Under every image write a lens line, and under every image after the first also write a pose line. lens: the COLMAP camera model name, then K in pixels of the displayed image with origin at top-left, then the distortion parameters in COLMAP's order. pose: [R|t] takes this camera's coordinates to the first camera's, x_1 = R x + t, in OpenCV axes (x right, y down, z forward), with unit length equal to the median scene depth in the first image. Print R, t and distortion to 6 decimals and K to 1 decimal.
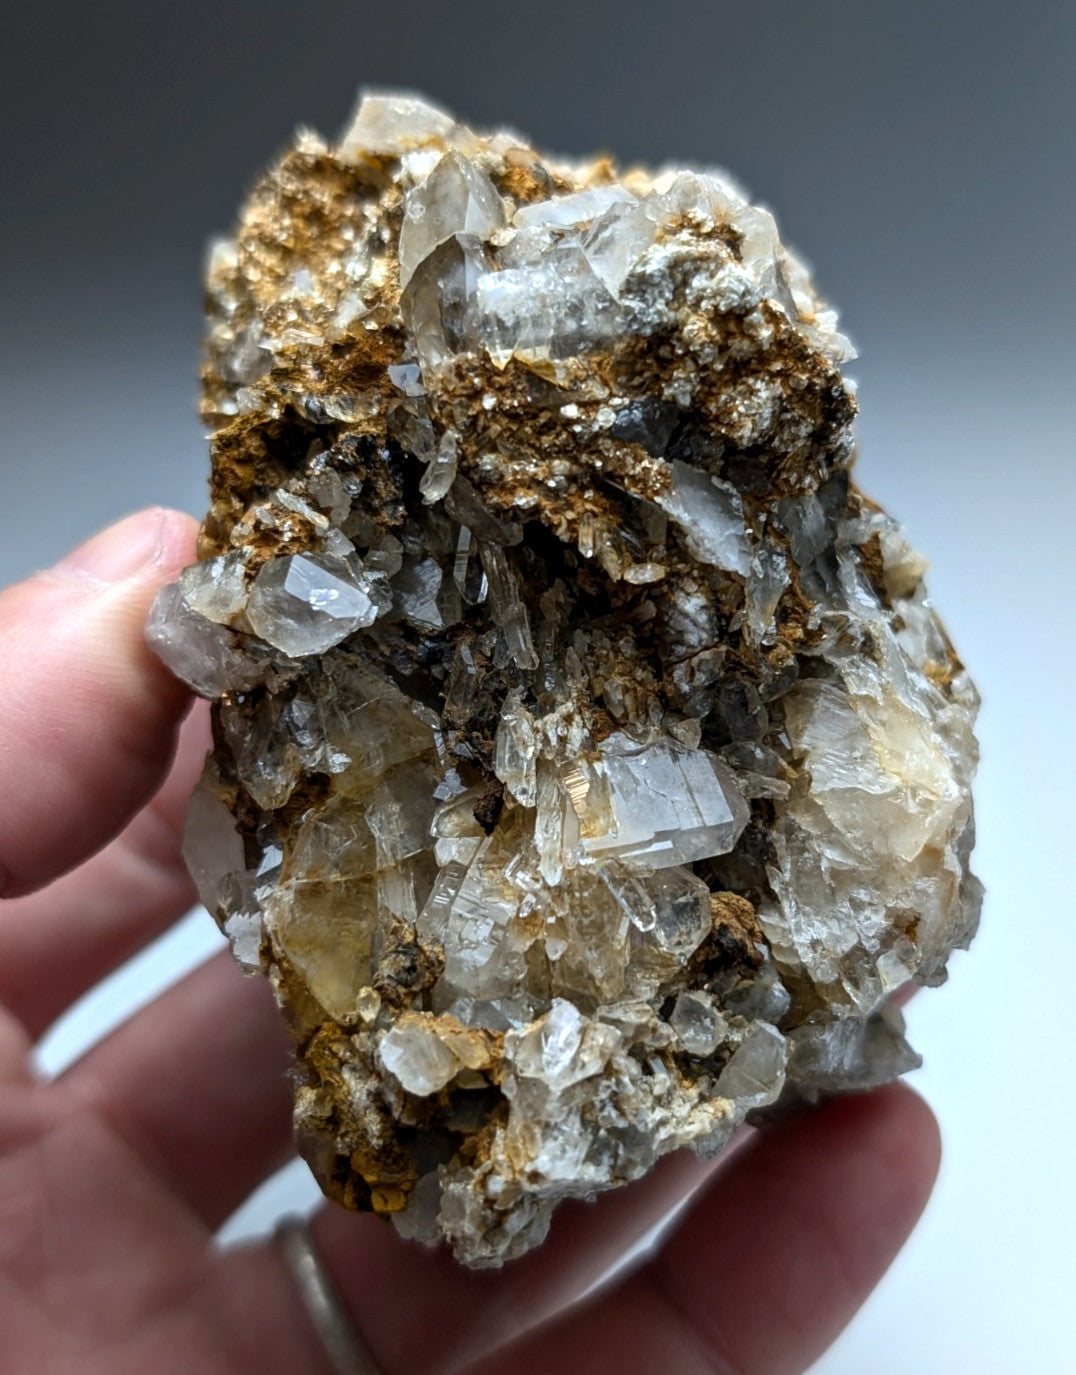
lens RADIAL K [[1846.0, 0, 547.8], [0, 1846.0, 682.1], [0, 0, 1]] dist [0.099150, 0.000000]
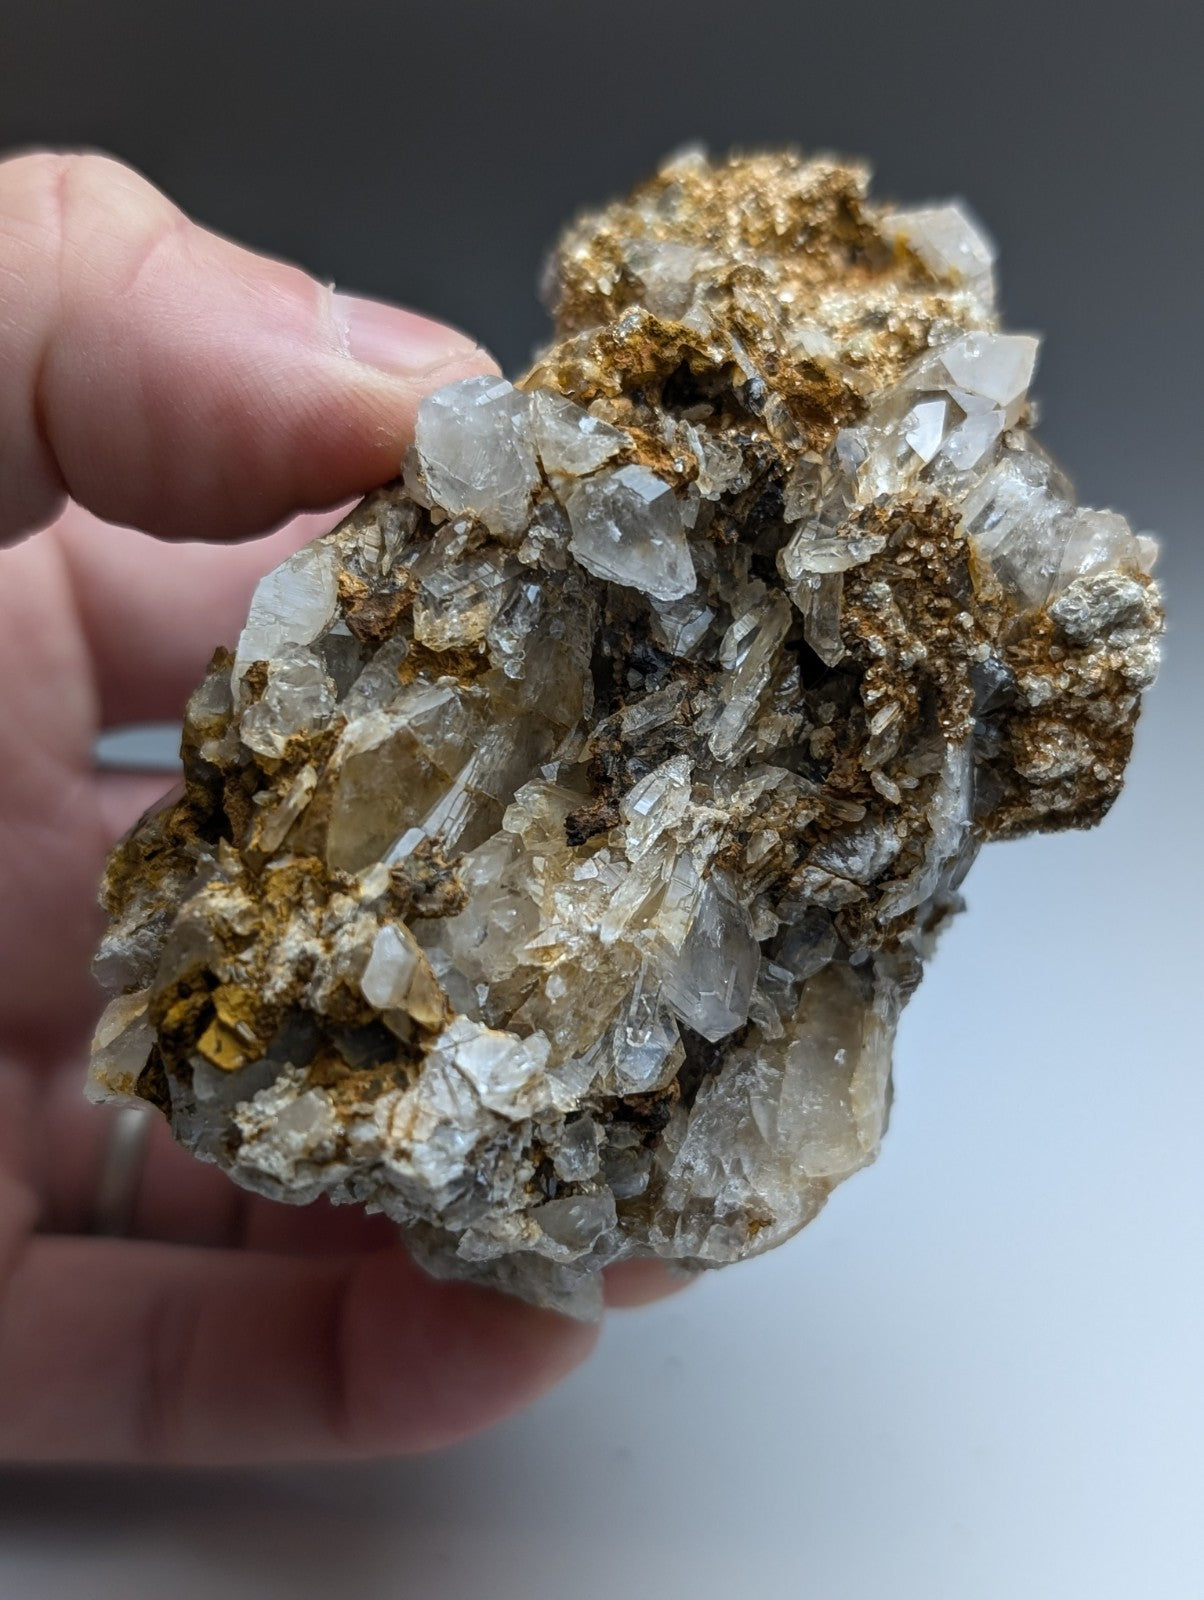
lens RADIAL K [[2092.0, 0, 637.5], [0, 2092.0, 810.5], [0, 0, 1]] dist [0.097865, 0.000000]
pose [[0.598355, 0.732435, 0.324824, -0.370251], [-0.713309, 0.671594, -0.200377, 0.260748], [-0.364913, -0.111803, 0.924304, 0.030115]]
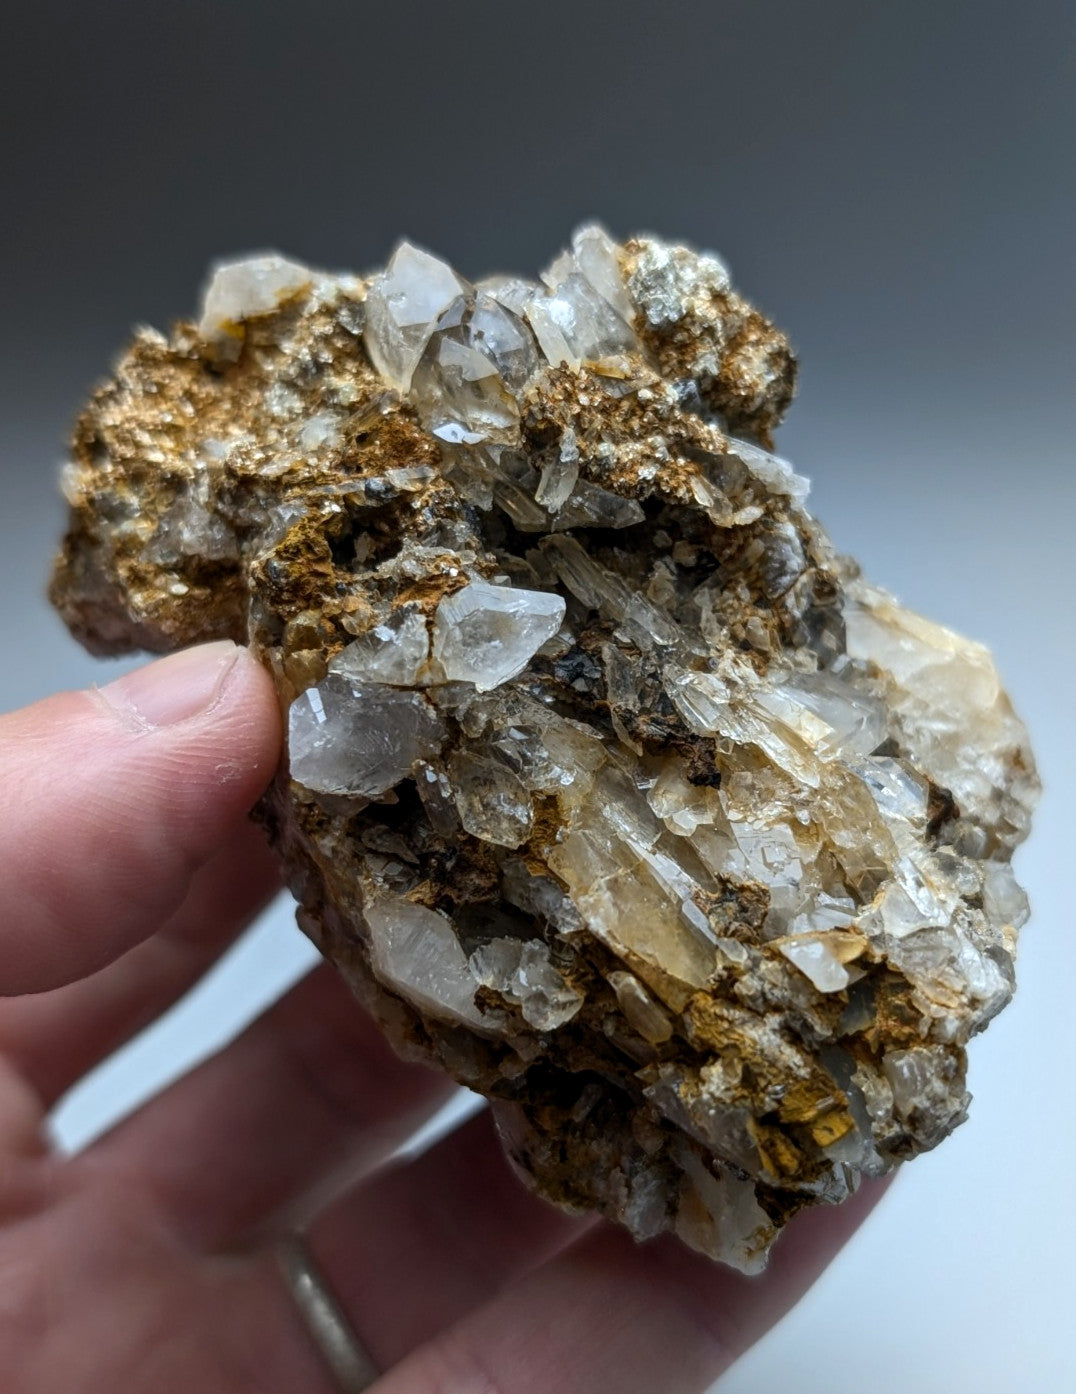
lens RADIAL K [[1871.1, 0, 551.1], [0, 1871.1, 712.5], [0, 0, 1]] dist [0.080820, 0.000000]
pose [[0.789089, -0.267661, 0.552898, -0.693585], [0.419336, 0.892444, -0.166433, 0.184837], [-0.448883, 0.363181, 0.816458, 0.170817]]
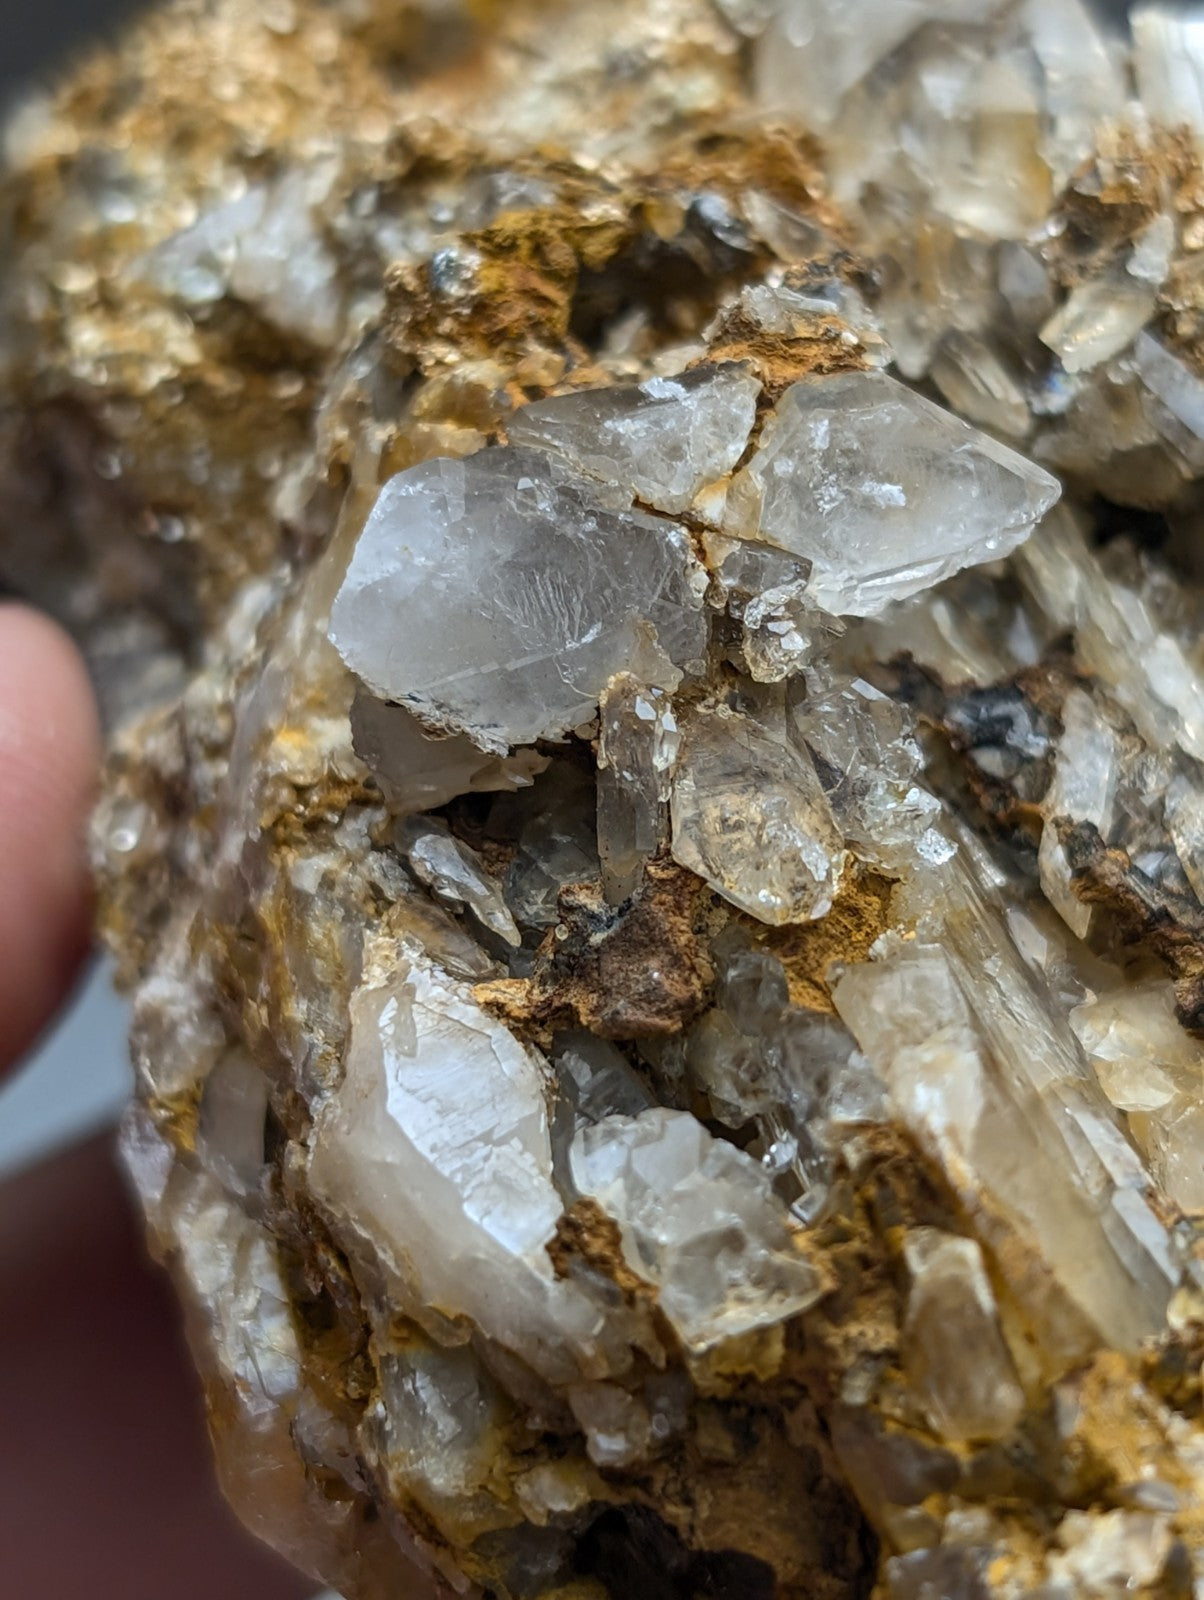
lens RADIAL K [[3736.8, 0, 618.1], [0, 3736.8, 800.5], [0, 0, 1]] dist [0.119631, 0.000000]
pose [[0.779444, 0.245913, 0.576190, -0.689165], [0.097794, 0.860700, -0.499632, 0.472534], [-0.618792, 0.445782, 0.646818, 0.503270]]
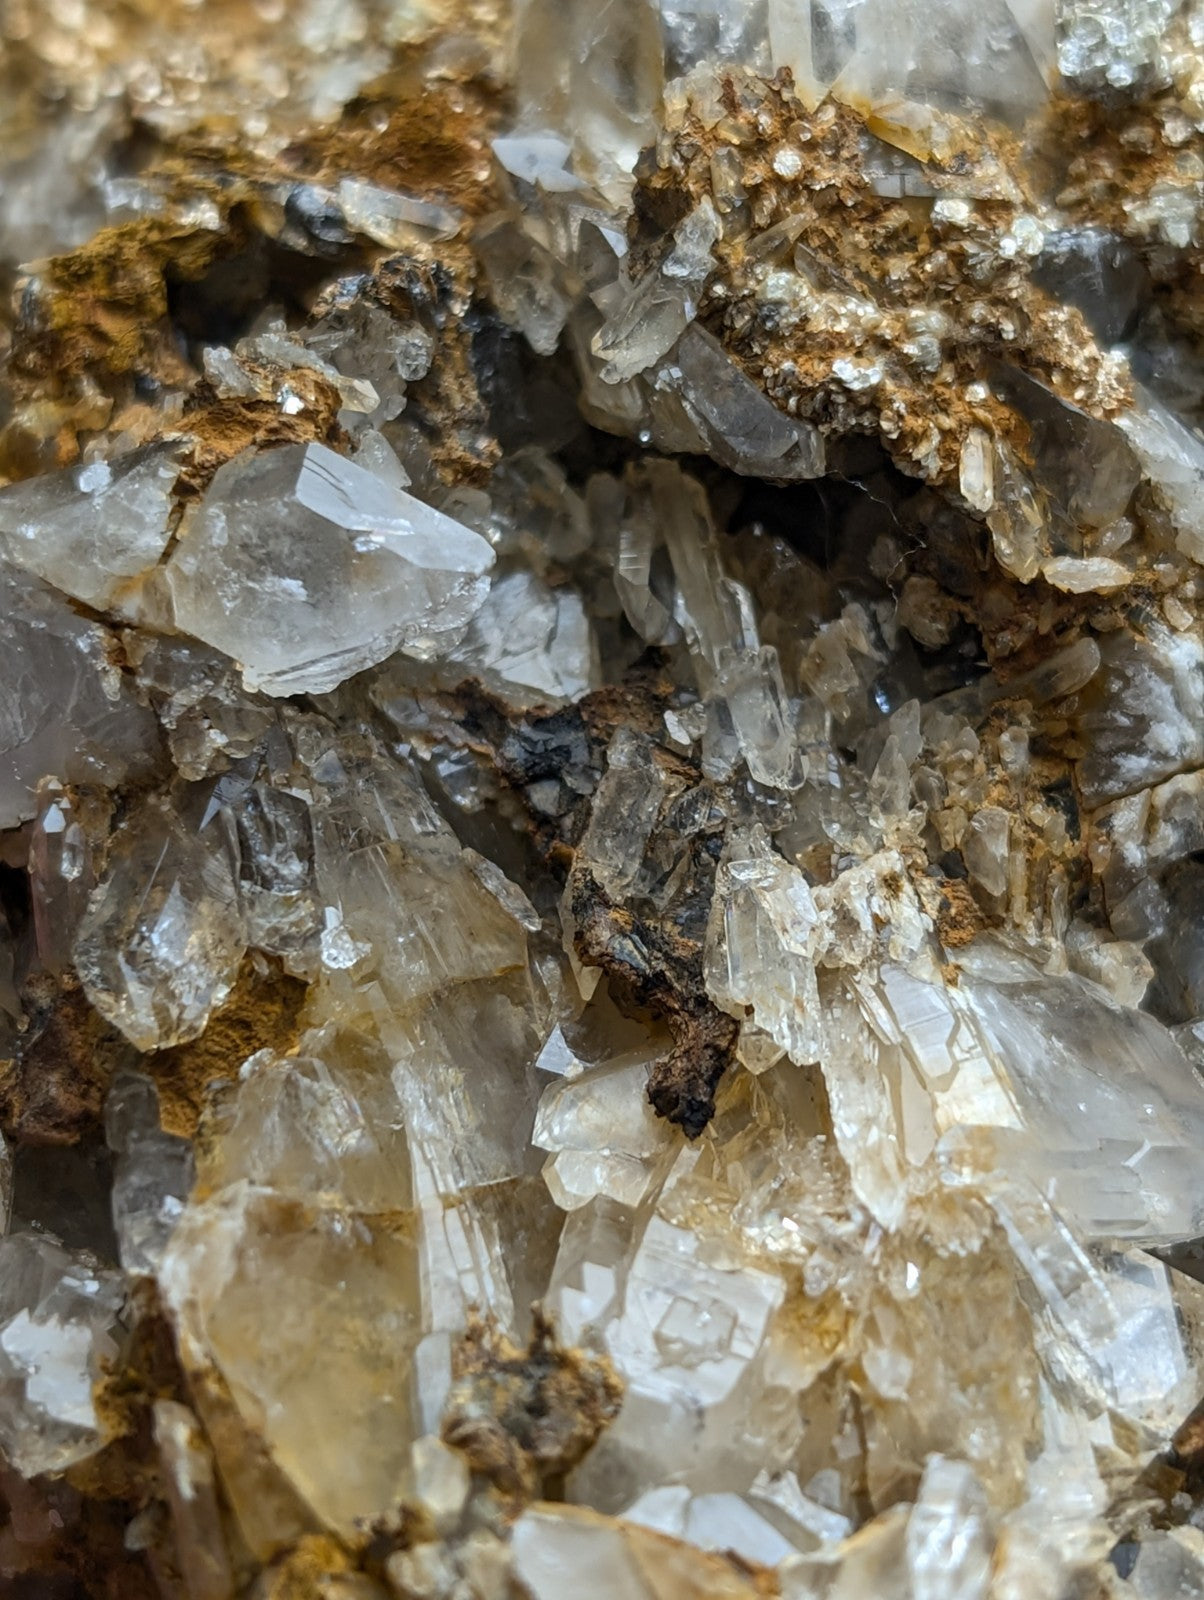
lens RADIAL K [[3736.8, 0, 644.3], [0, 3736.8, 790.2], [0, 0, 1]] dist [0.119631, 0.000000]
pose [[0.959915, 0.126561, 0.250091, -0.273407], [-0.043006, 0.948191, -0.314777, 0.284080], [-0.276972, 0.291403, 0.915626, 0.200688]]
